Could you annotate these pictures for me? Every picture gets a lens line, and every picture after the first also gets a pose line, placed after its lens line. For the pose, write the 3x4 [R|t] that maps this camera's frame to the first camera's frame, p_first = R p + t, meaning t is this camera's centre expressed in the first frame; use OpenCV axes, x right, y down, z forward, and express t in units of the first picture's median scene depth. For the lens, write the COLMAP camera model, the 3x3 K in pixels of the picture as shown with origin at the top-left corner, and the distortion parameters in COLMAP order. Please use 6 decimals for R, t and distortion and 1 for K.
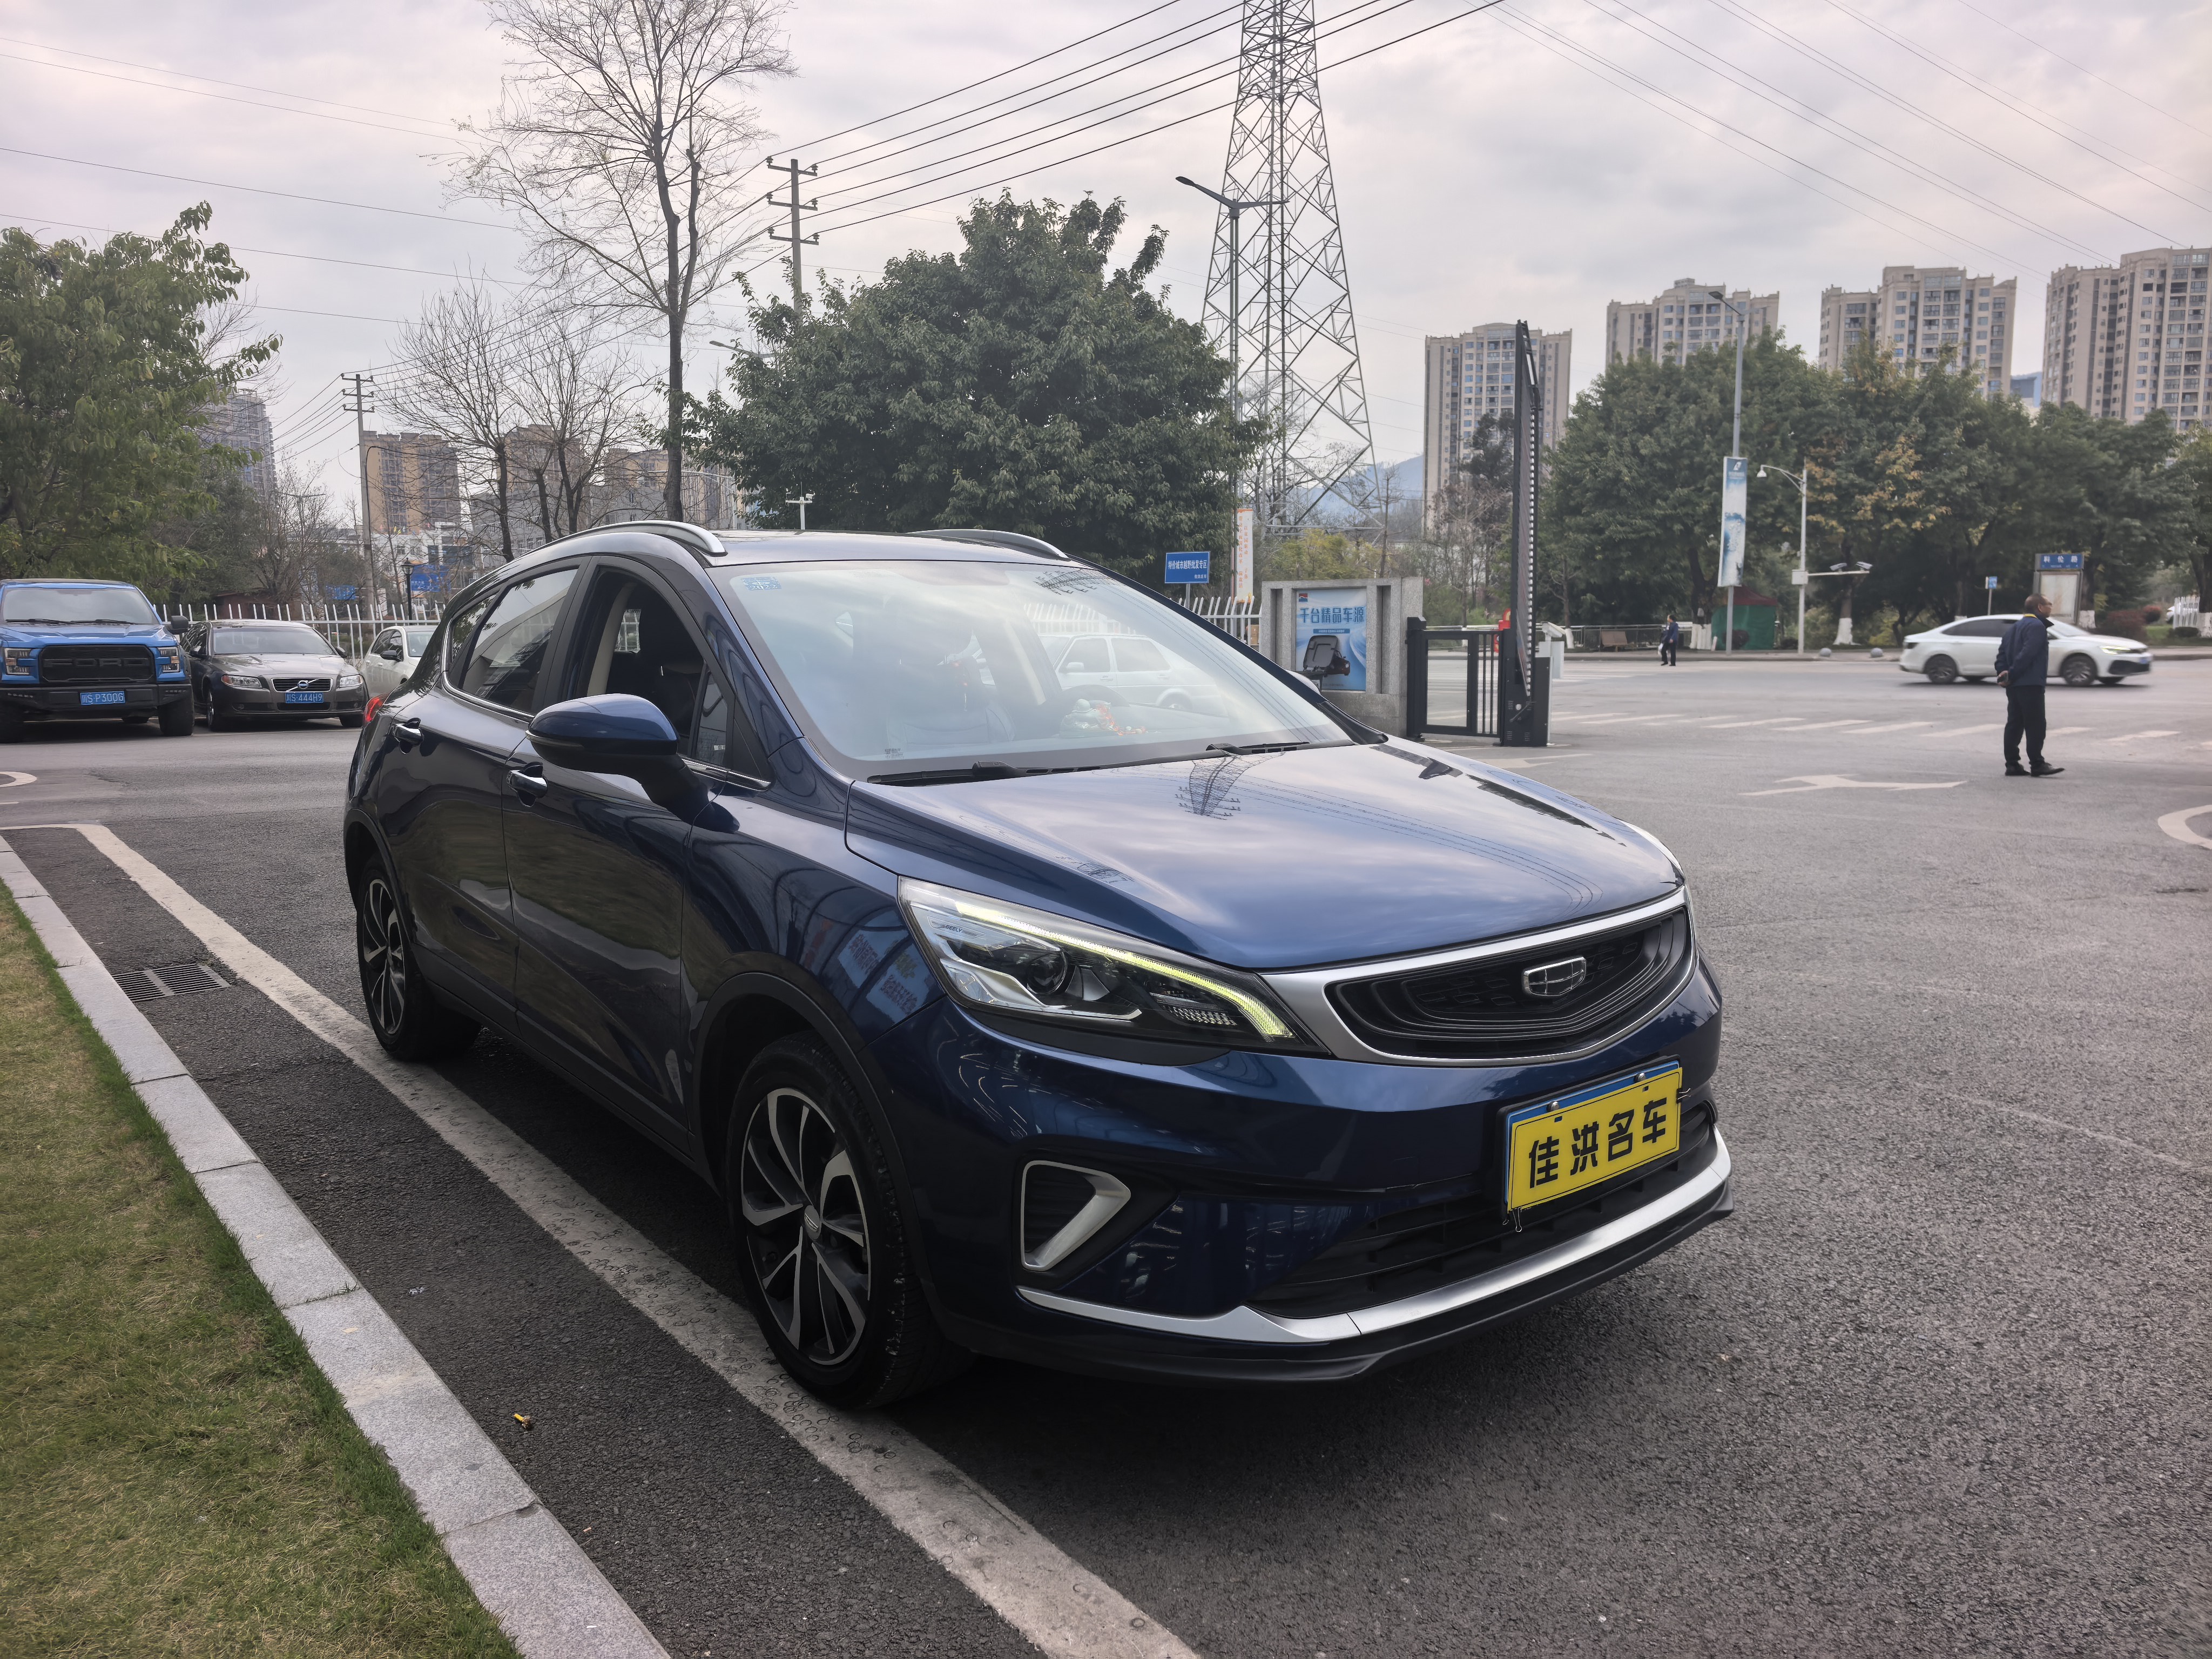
lens RADIAL K [[1574.6, 0, 1106.0], [0, 1574.6, 829.5], [0, 0, 1]] dist [0.066509, -0.085653]
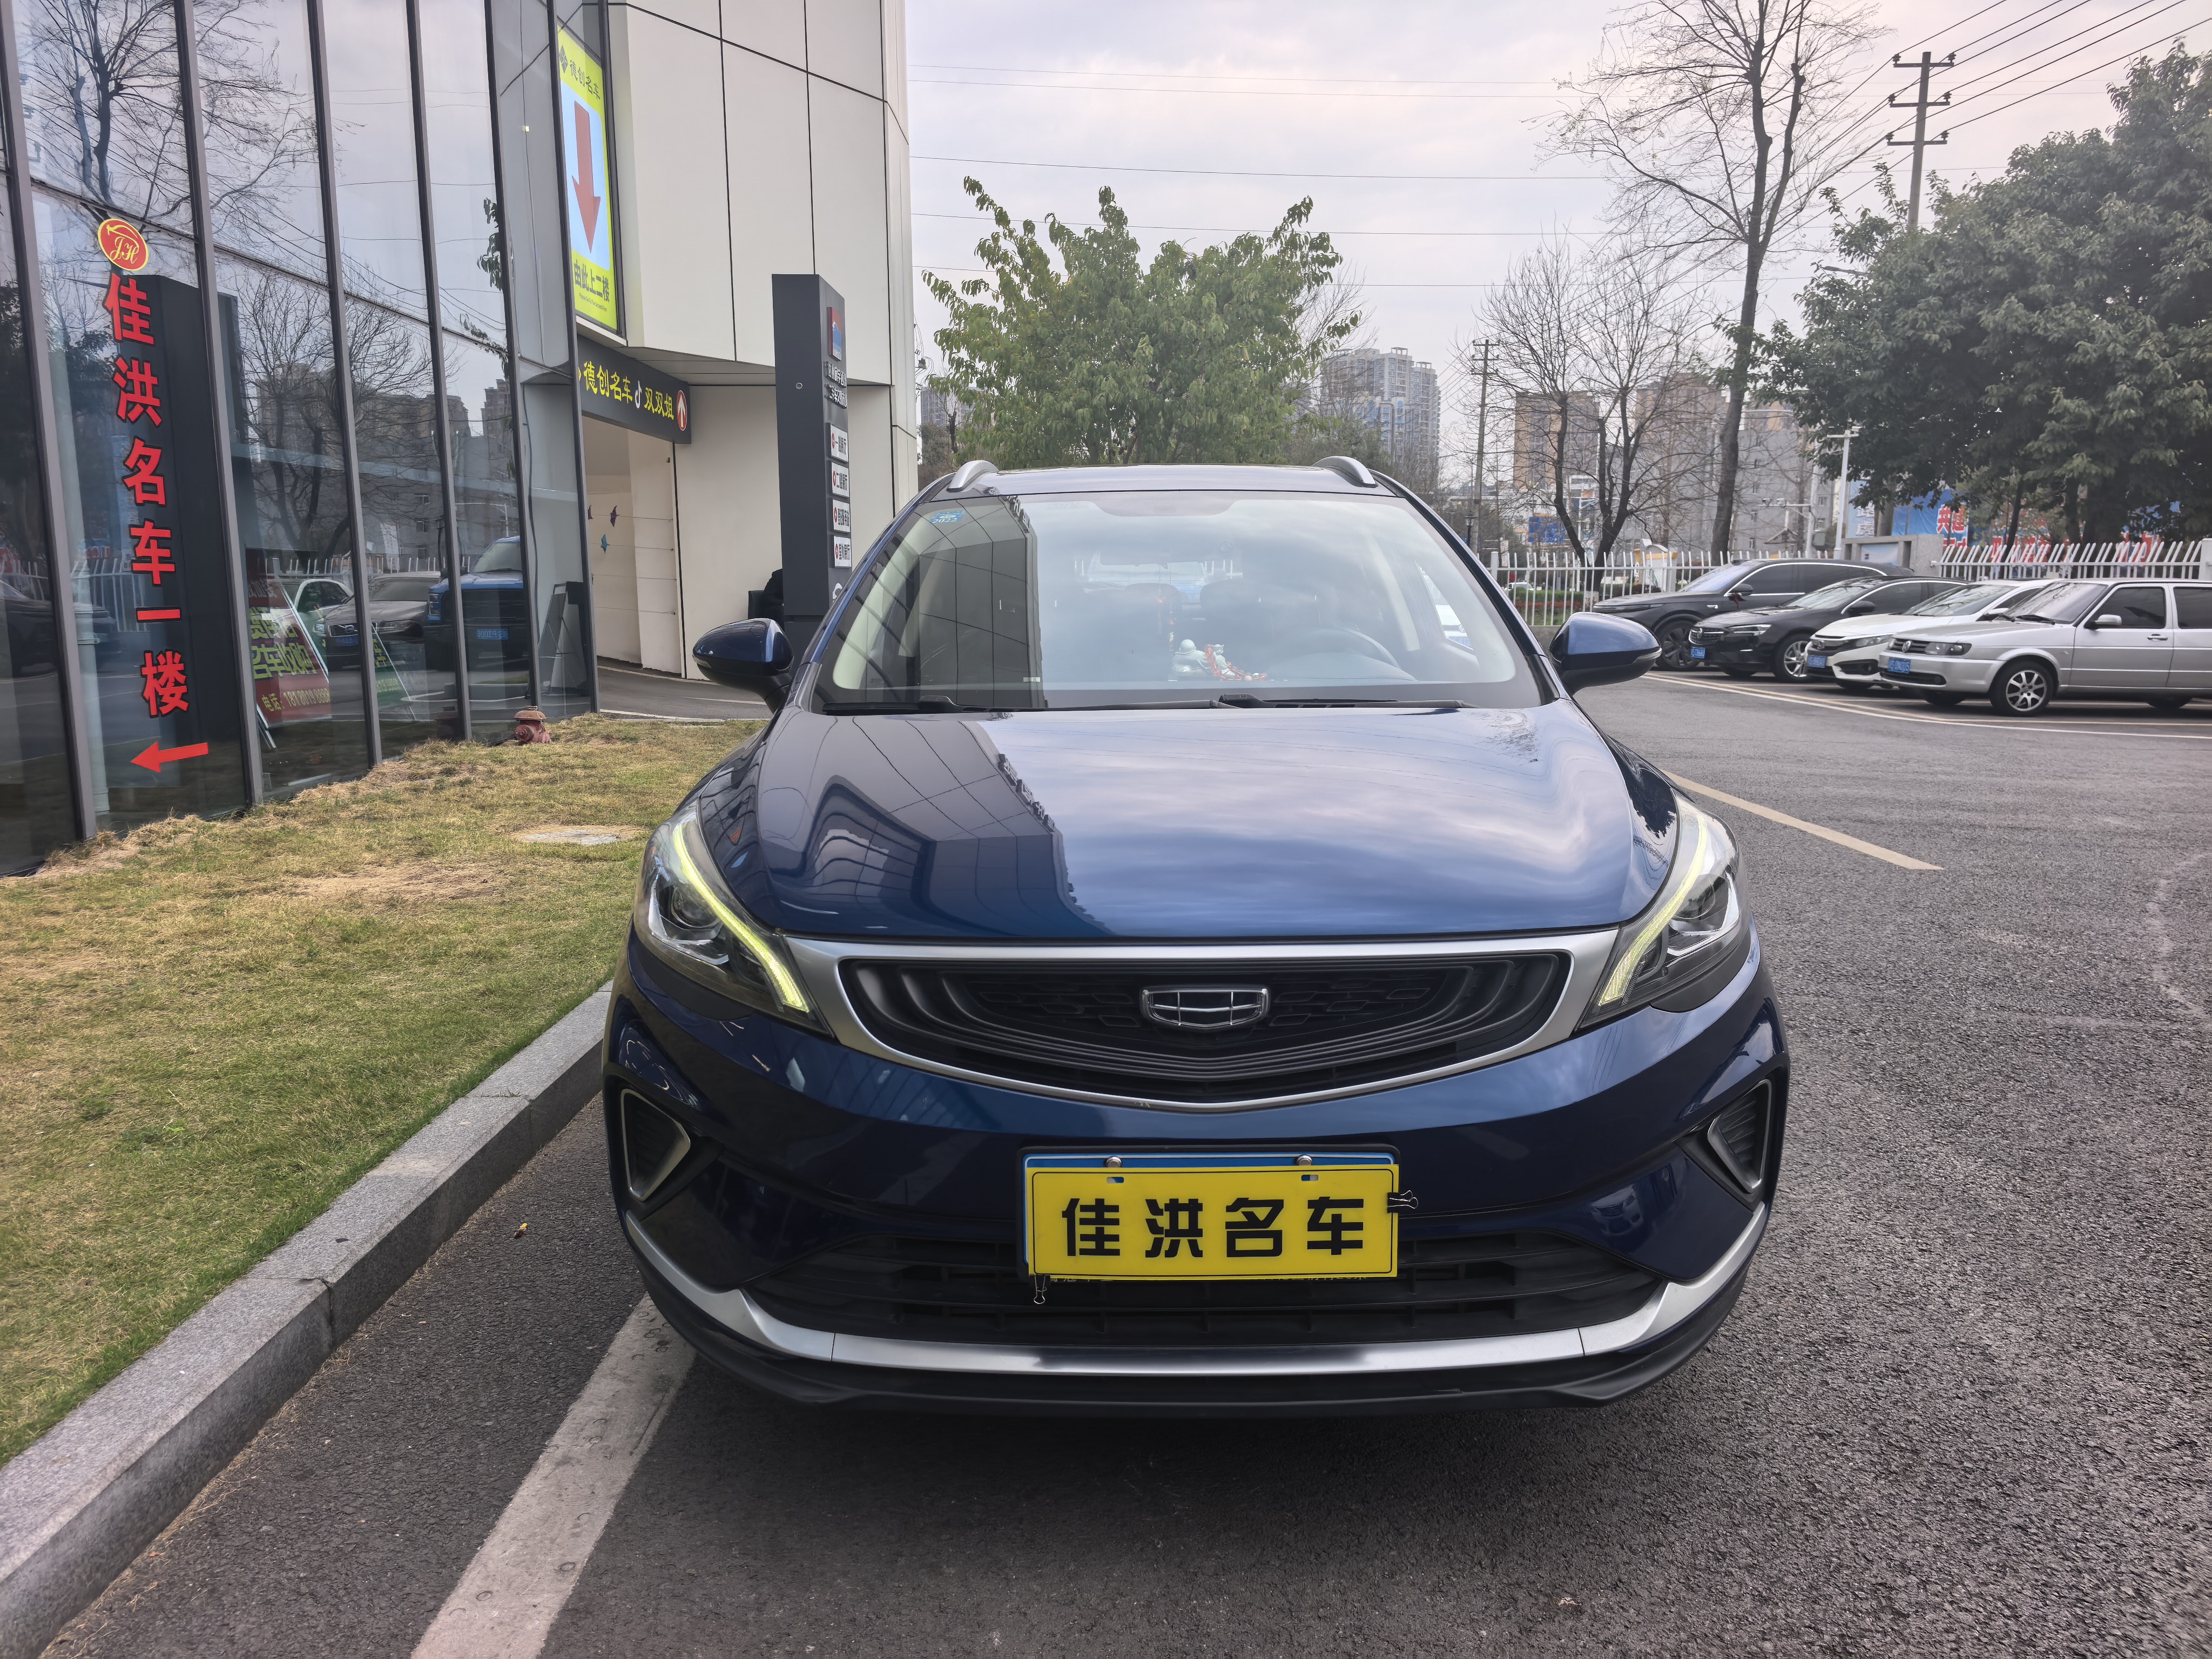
lens RADIAL K [[1568.3, 0, 1106.9], [0, 1568.3, 815.0], [0, 0, 1]] dist [0.067875, -0.083103]
pose [[0.781705, 0.100913, -0.615430, 0.051925], [-0.086871, 0.994820, 0.052780, -0.002642], [0.617568, 0.012205, 0.786423, 0.026703]]
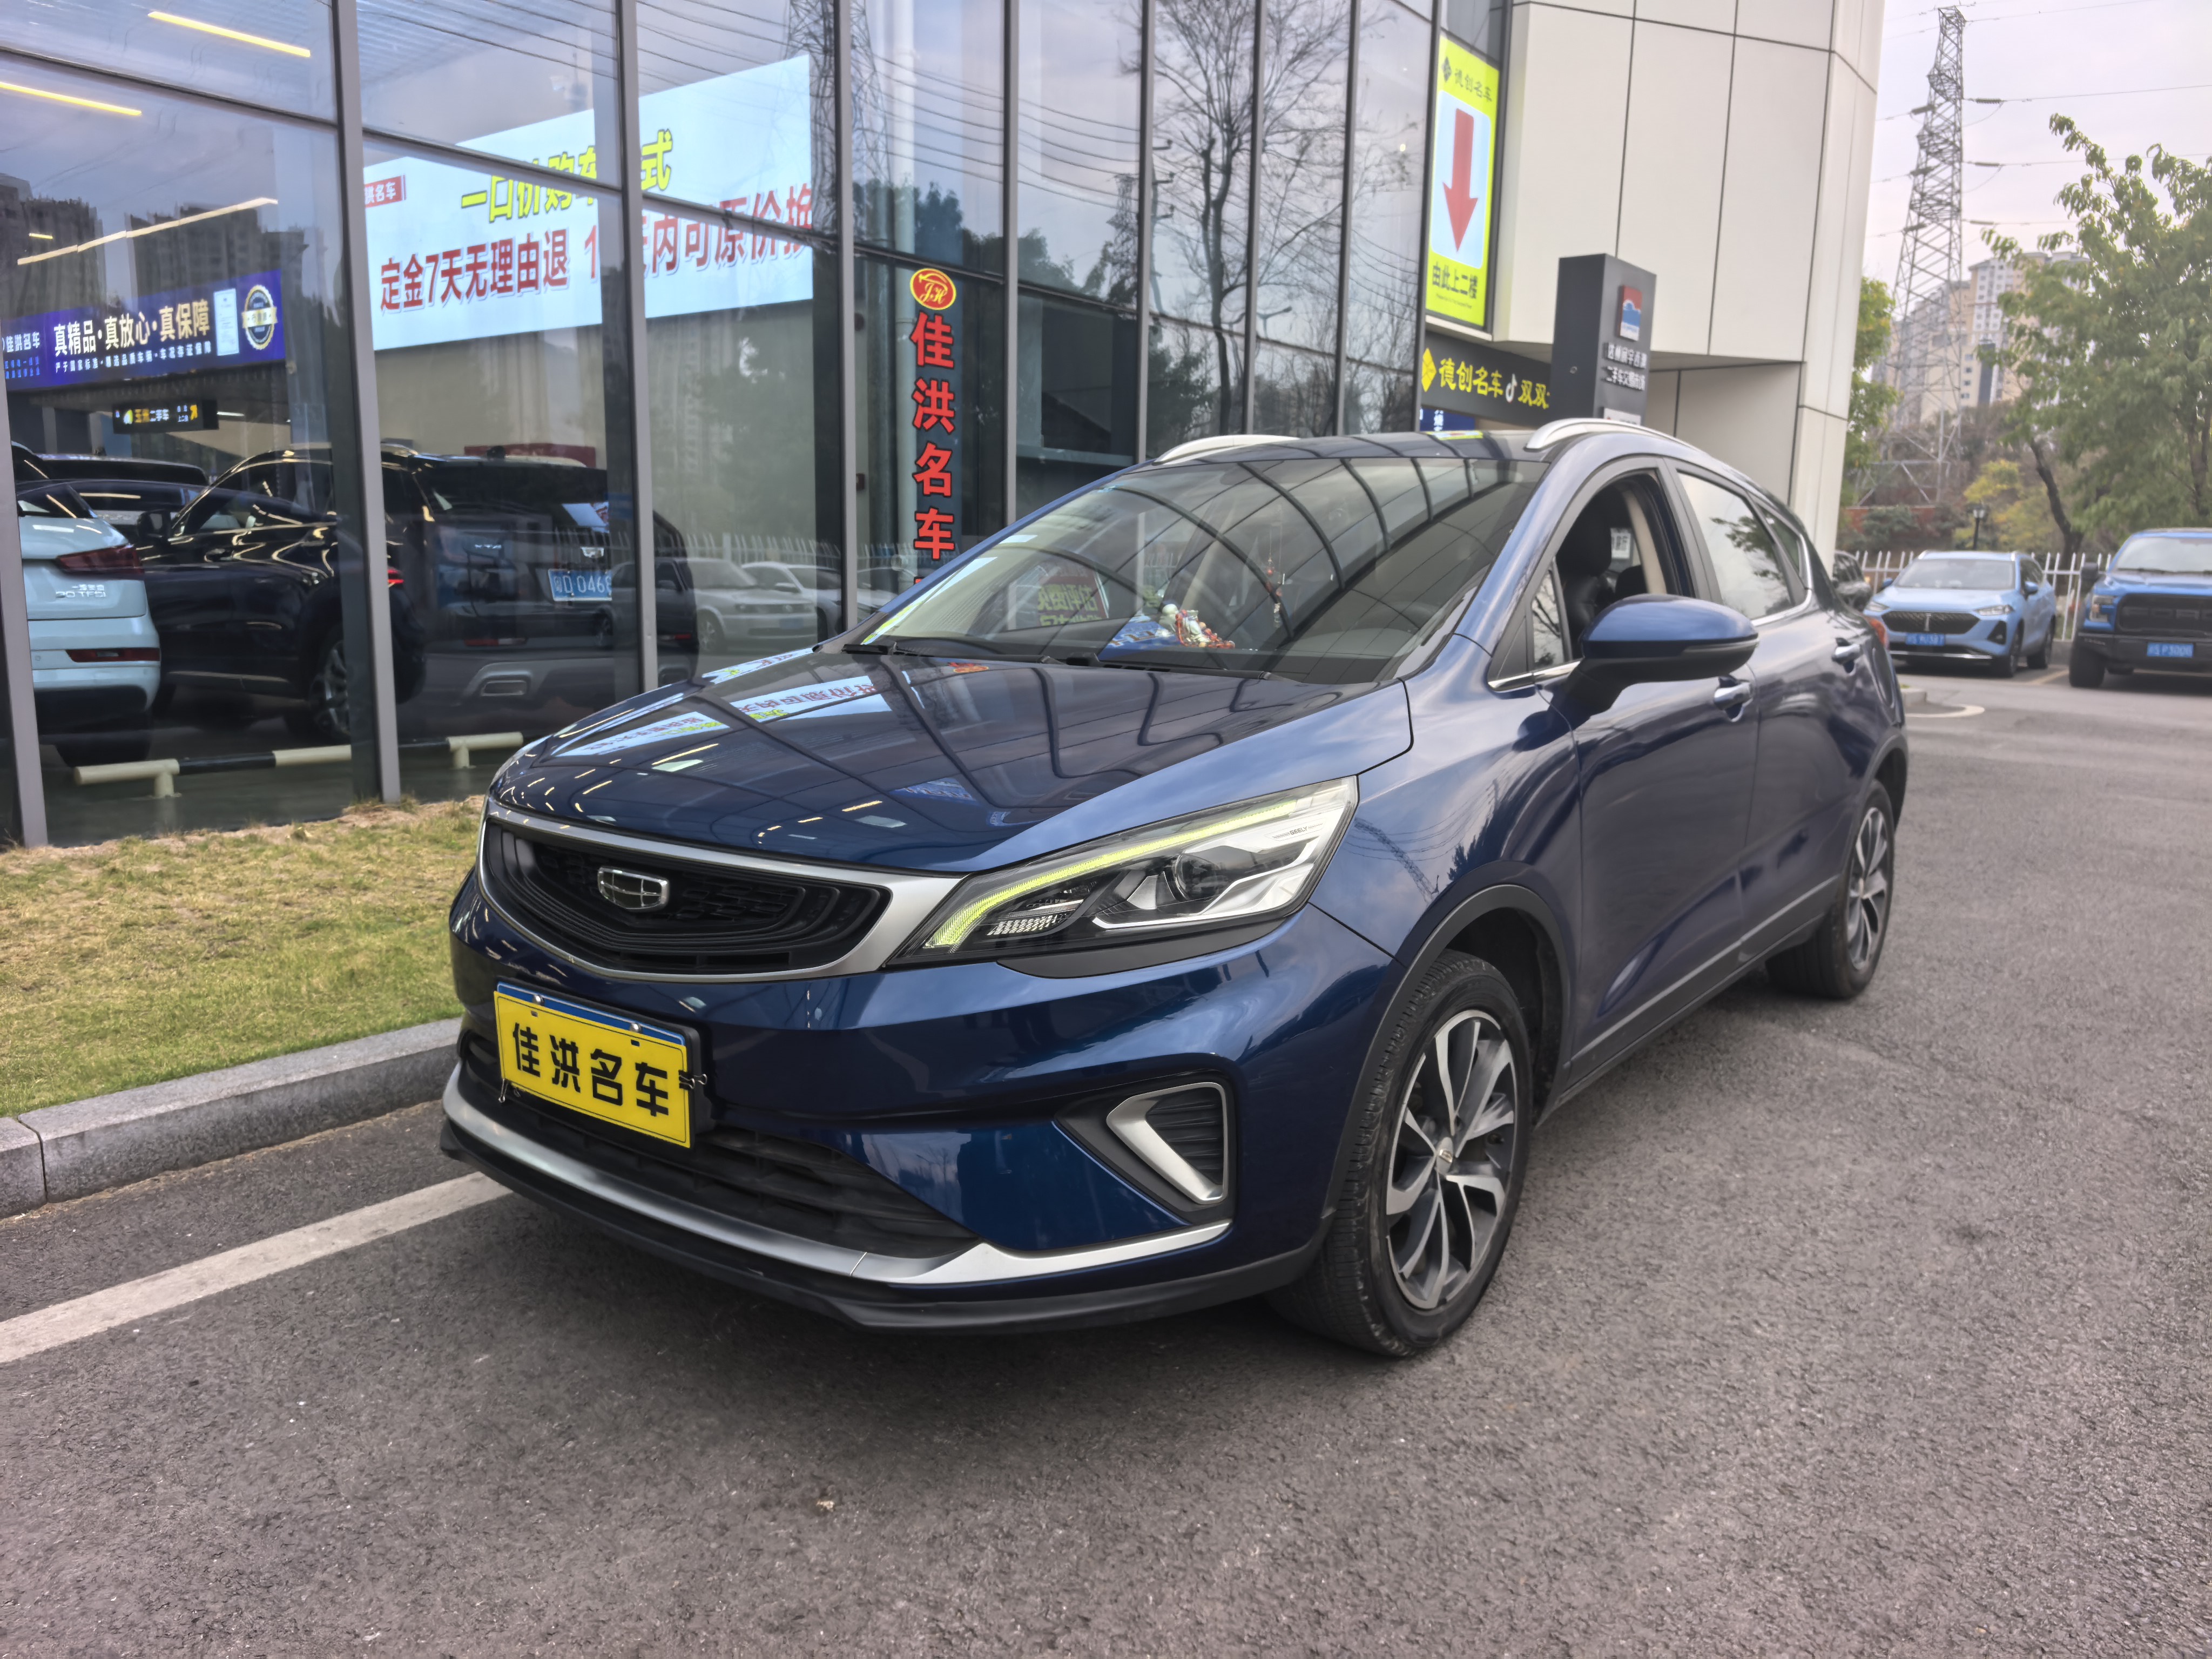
lens RADIAL K [[1574.6, 0, 1106.0], [0, 1574.6, 829.5], [0, 0, 1]] dist [0.066509, -0.085653]
pose [[0.248816, 0.174716, -0.952662, 0.088233], [-0.150931, 0.978574, 0.140048, -0.007826], [0.956719, 0.108940, 0.269855, 0.073992]]
